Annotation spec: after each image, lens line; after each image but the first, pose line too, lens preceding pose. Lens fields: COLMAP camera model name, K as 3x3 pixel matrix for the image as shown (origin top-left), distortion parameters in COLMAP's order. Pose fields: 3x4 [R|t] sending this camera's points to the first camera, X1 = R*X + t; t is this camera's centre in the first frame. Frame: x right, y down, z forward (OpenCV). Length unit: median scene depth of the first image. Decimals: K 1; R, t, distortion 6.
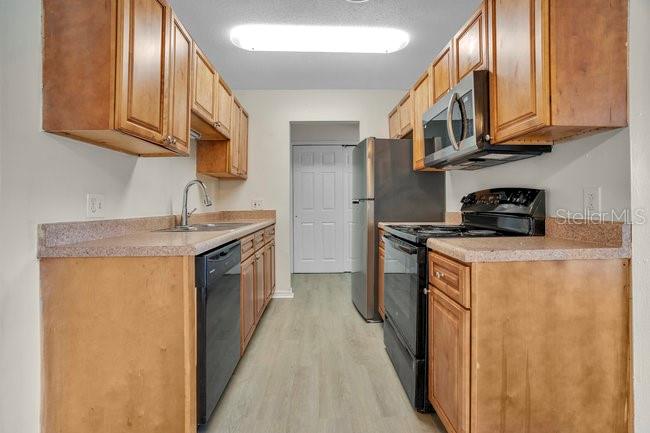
lens RADIAL K [[305.8, 0, 318.8], [0, 305.8, 205.1], [0, 0, 1]] dist [-0.028902, 0.001246]
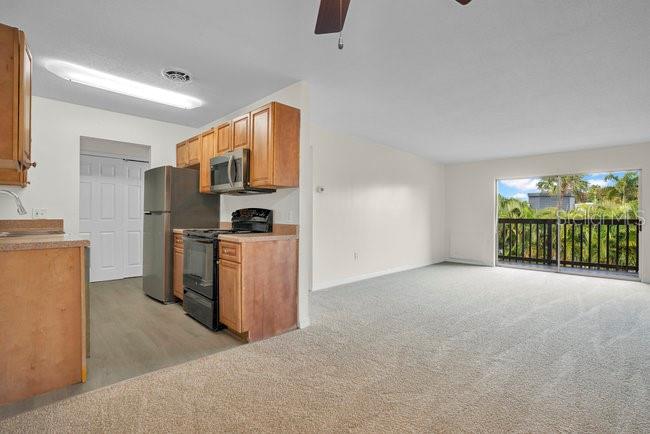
lens RADIAL K [[320.3, 0, 323.5], [0, 320.3, 213.0], [0, 0, 1]] dist [-0.038220, 0.000542]
pose [[0.729554, 0.021568, 0.683583, -0.522961], [-0.013975, 0.999764, -0.016629, -0.001155], [-0.683781, 0.002578, 0.729683, -0.885859]]
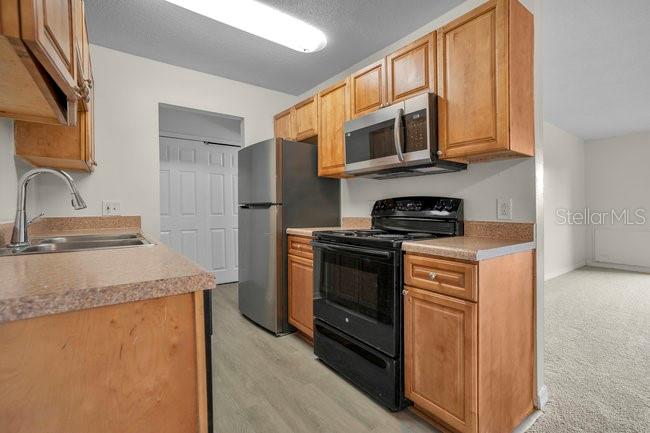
lens RADIAL K [[307.2, 0, 322.0], [0, 307.2, 211.7], [0, 0, 1]] dist [-0.002678, -0.000089]
pose [[0.820671, 0.003108, 0.571393, -0.483353], [-0.006223, 0.999975, 0.003498, 0.001290], [-0.571368, -0.006426, 0.820669, 0.287059]]
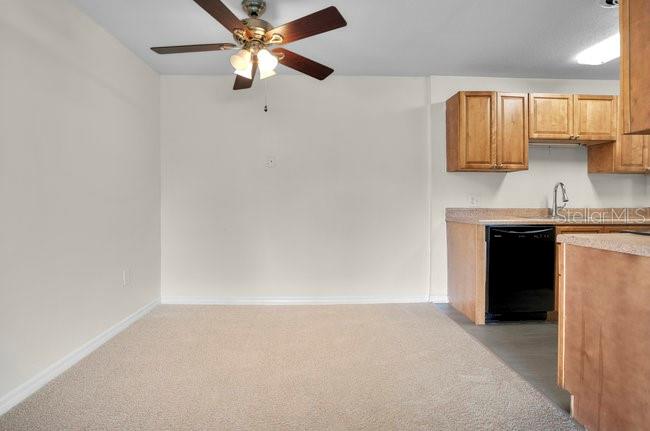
lens RADIAL K [[307.7, 0, 324.8], [0, 307.7, 200.9], [0, 0, 1]] dist [-0.001318, -0.000180]
pose [[0.038958, 0.008559, -0.999204, 1.448998], [-0.000696, 0.999963, 0.008539, -0.017730], [0.999241, 0.000362, 0.038963, -0.132315]]
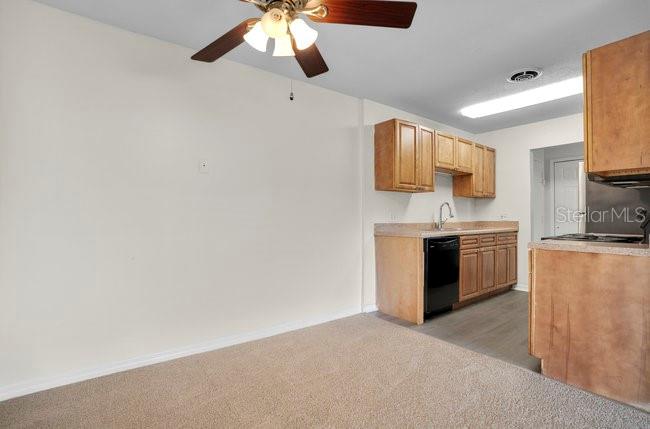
lens RADIAL K [[305.2, 0, 336.6], [0, 305.2, 215.0], [0, 0, 1]] dist [-0.020919, 0.000181]
pose [[0.604024, 0.005150, -0.796950, 0.972740], [-0.005239, 0.999983, 0.002491, -0.017467], [0.796949, 0.002671, 0.604041, -0.867970]]
